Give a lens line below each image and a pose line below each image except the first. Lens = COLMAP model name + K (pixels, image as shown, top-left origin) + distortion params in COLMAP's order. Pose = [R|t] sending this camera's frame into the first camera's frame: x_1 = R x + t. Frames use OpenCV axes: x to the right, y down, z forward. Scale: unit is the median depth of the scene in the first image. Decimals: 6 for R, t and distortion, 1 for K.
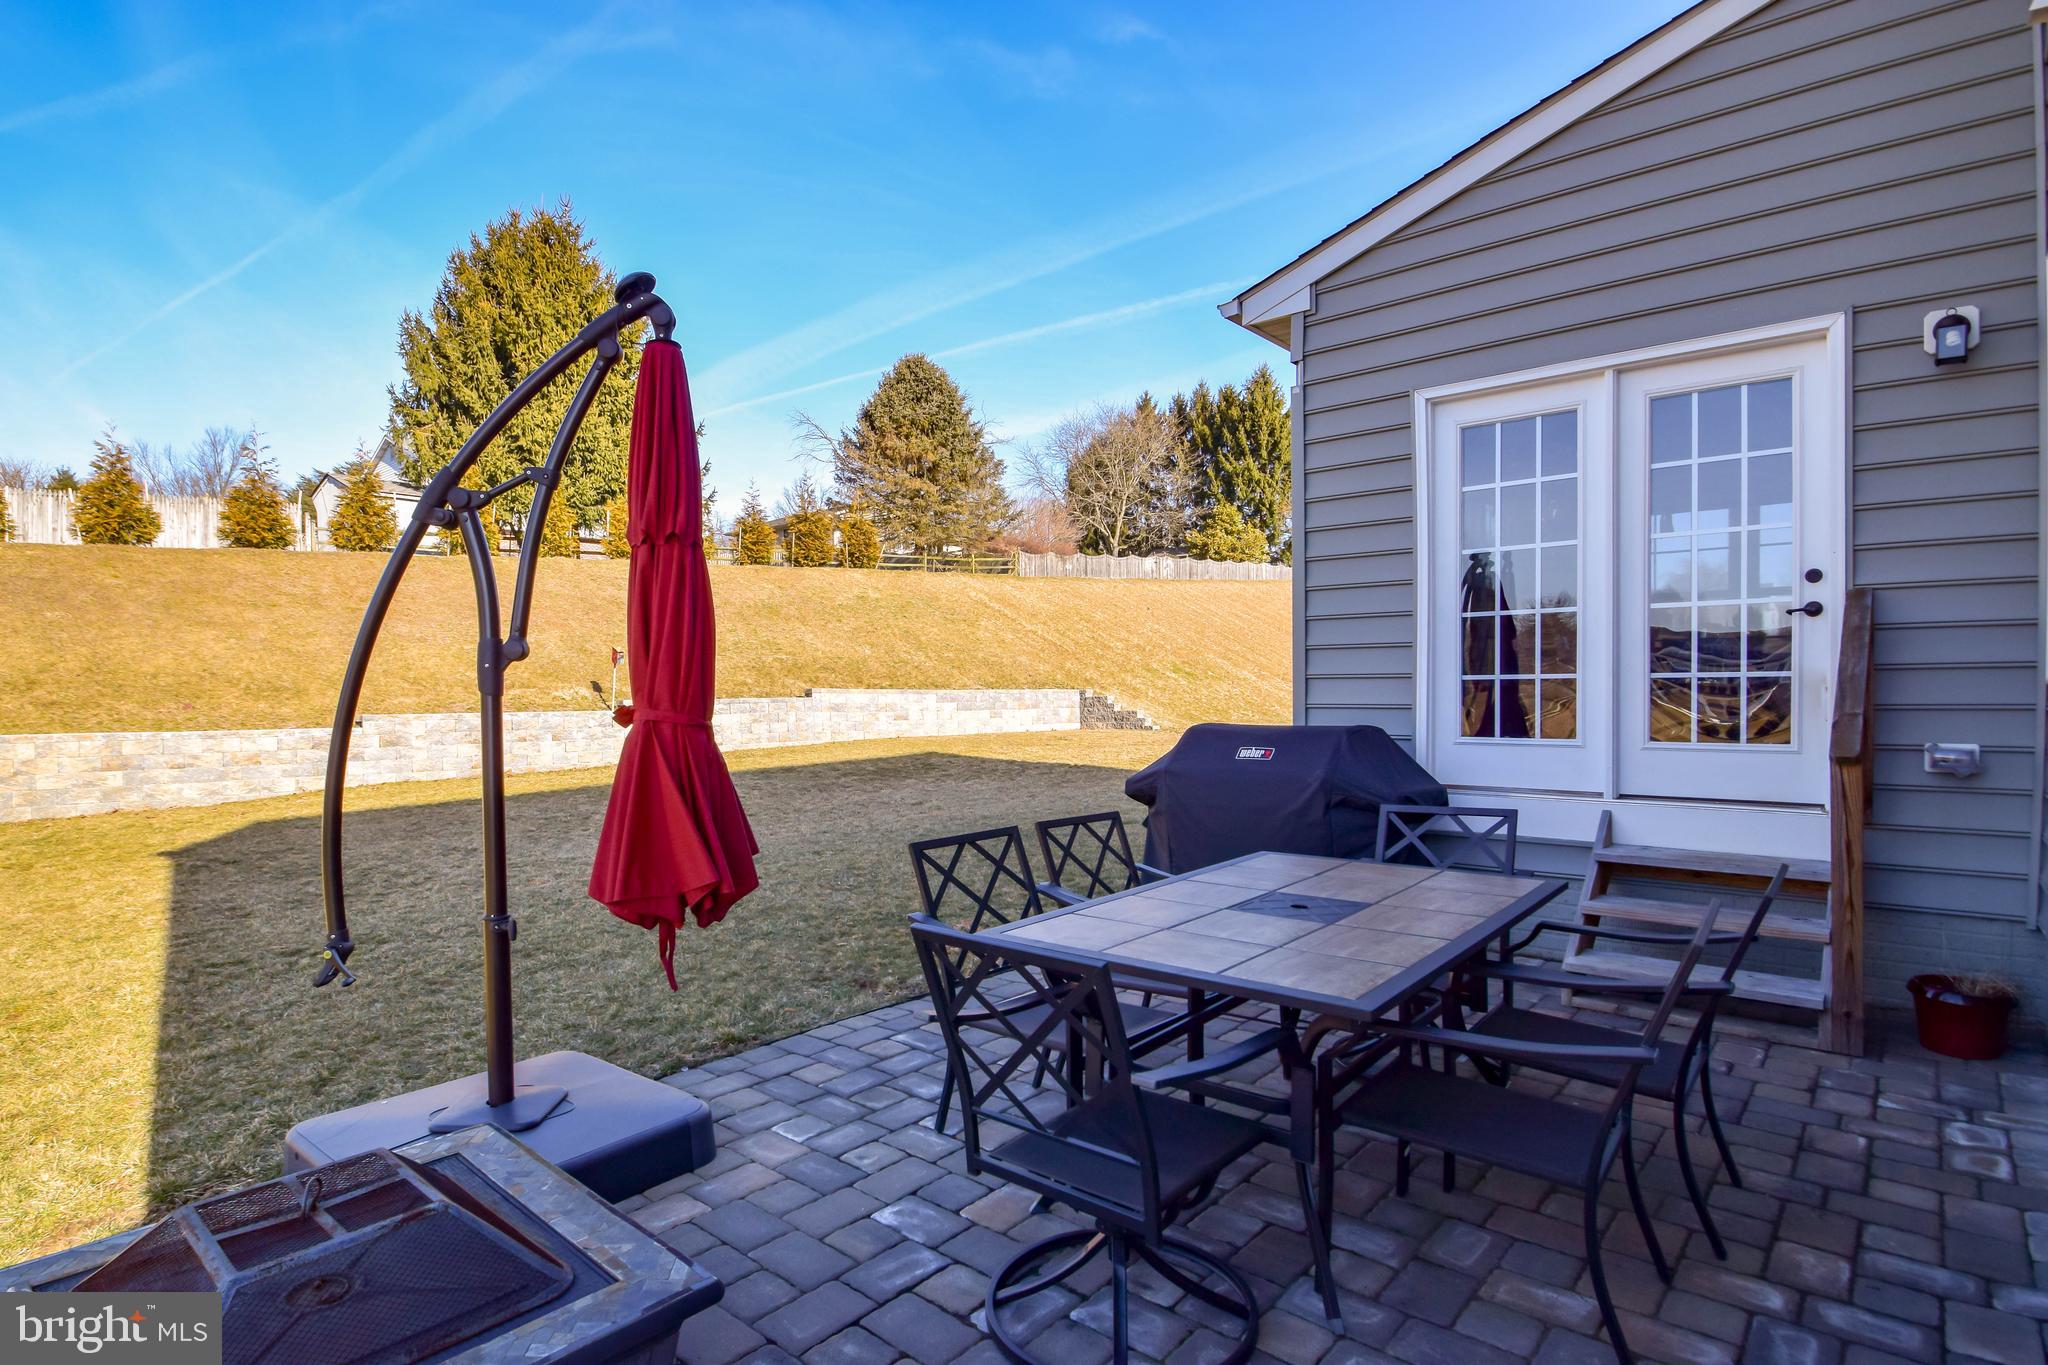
lens RADIAL K [[1094.1, 0, 1011.1], [0, 1094.1, 696.0], [0, 0, 1]] dist [-0.025666, -0.002320]
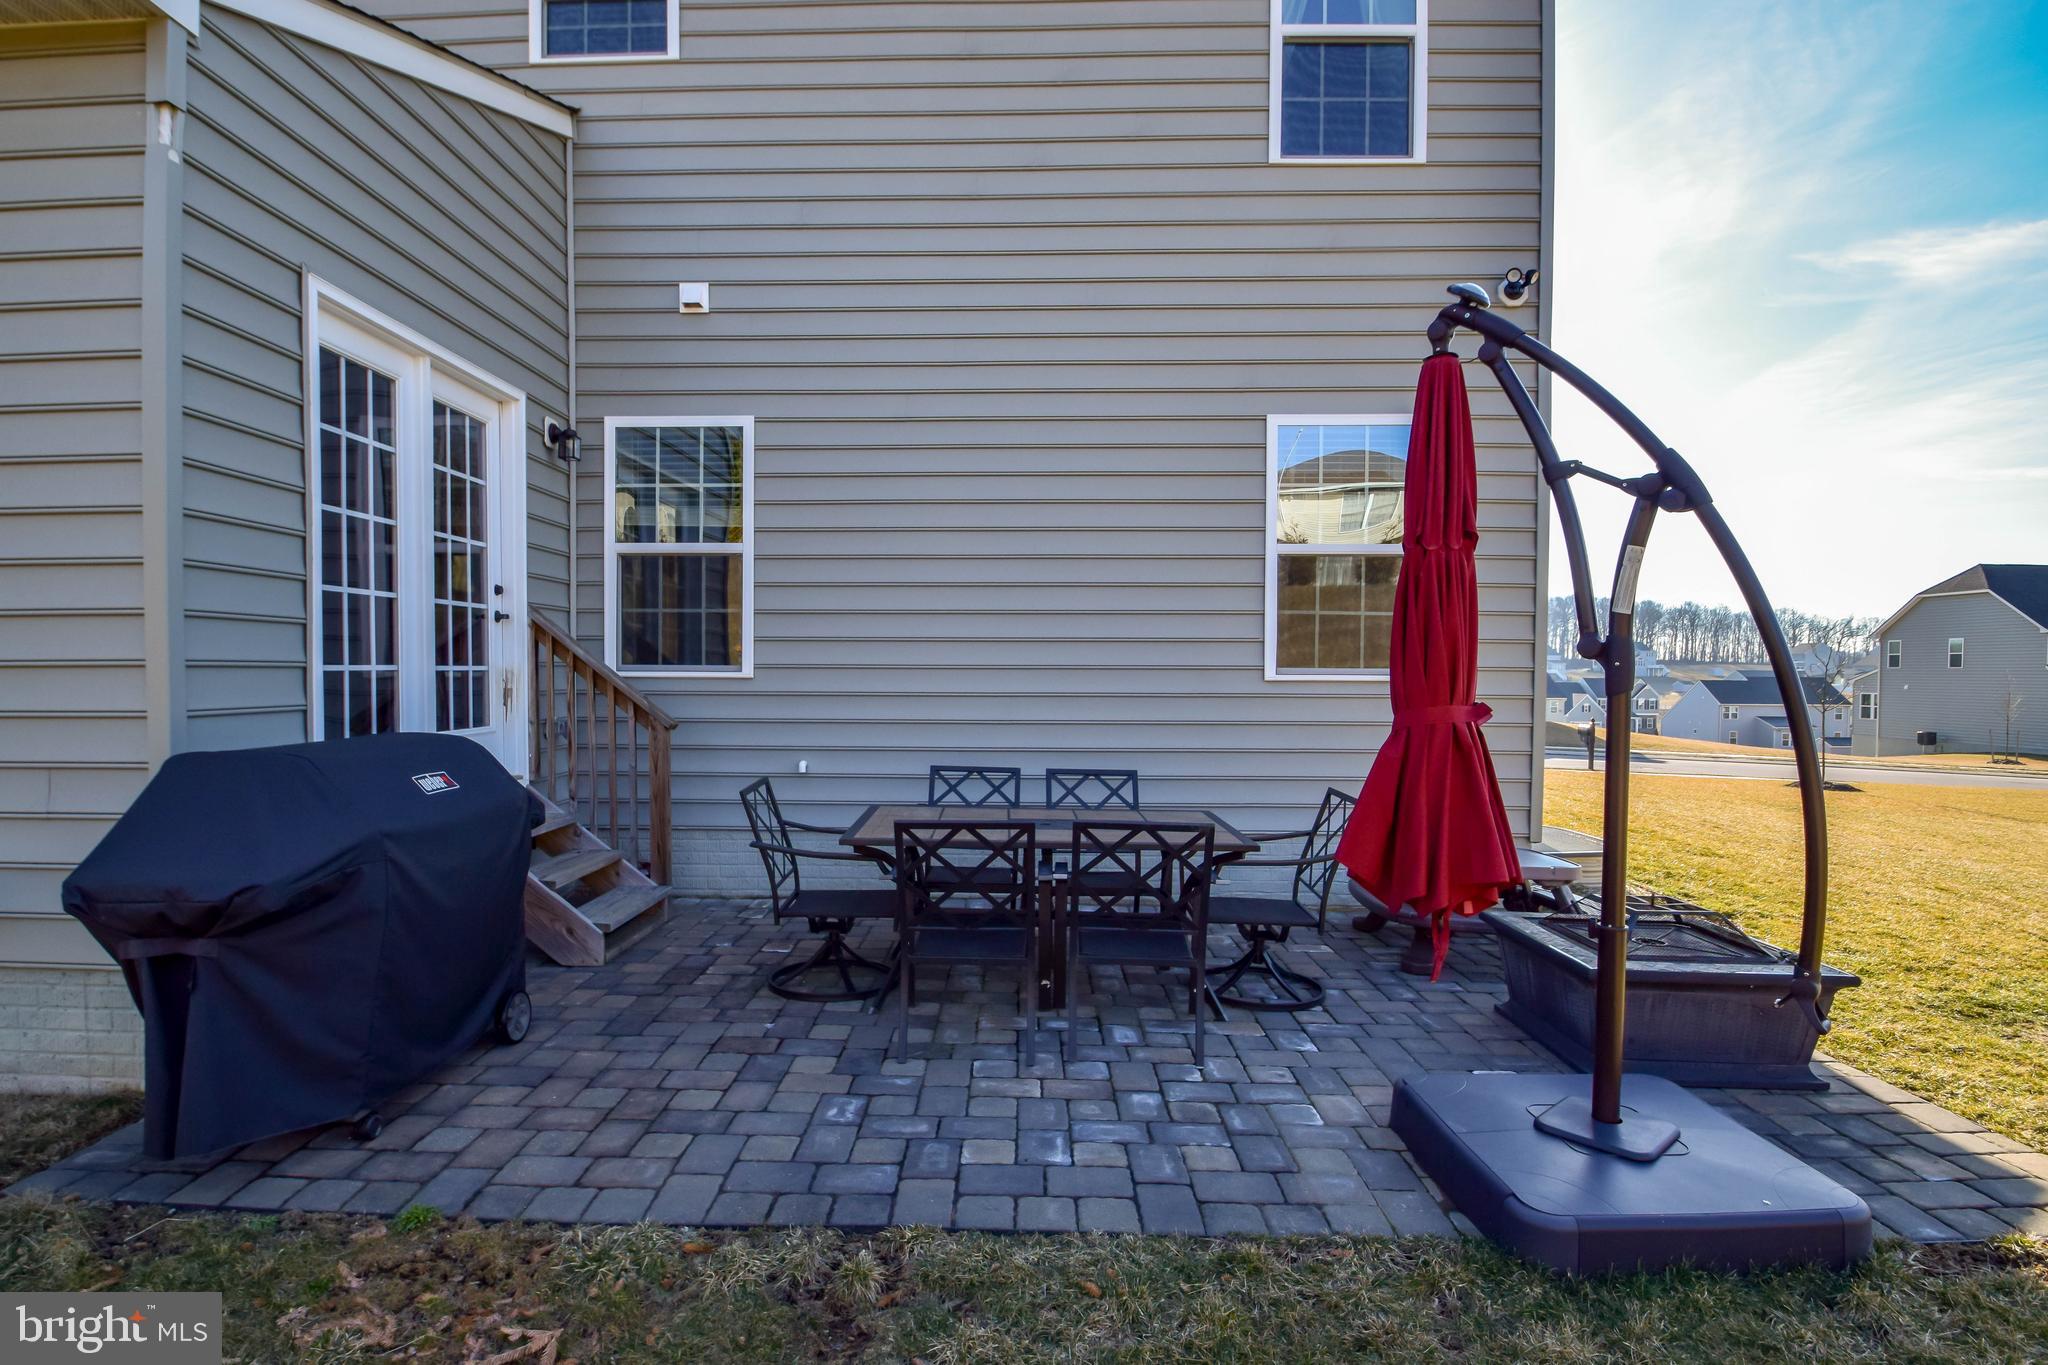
lens RADIAL K [[1094.1, 0, 1011.1], [0, 1094.1, 678.5], [0, 0, 1]] dist [-0.025666, -0.002320]
pose [[-0.662022, 0.007962, 0.749442, -0.484888], [0.015163, 0.999881, 0.002772, -0.004396], [-0.749331, 0.013198, -0.662064, 1.169015]]
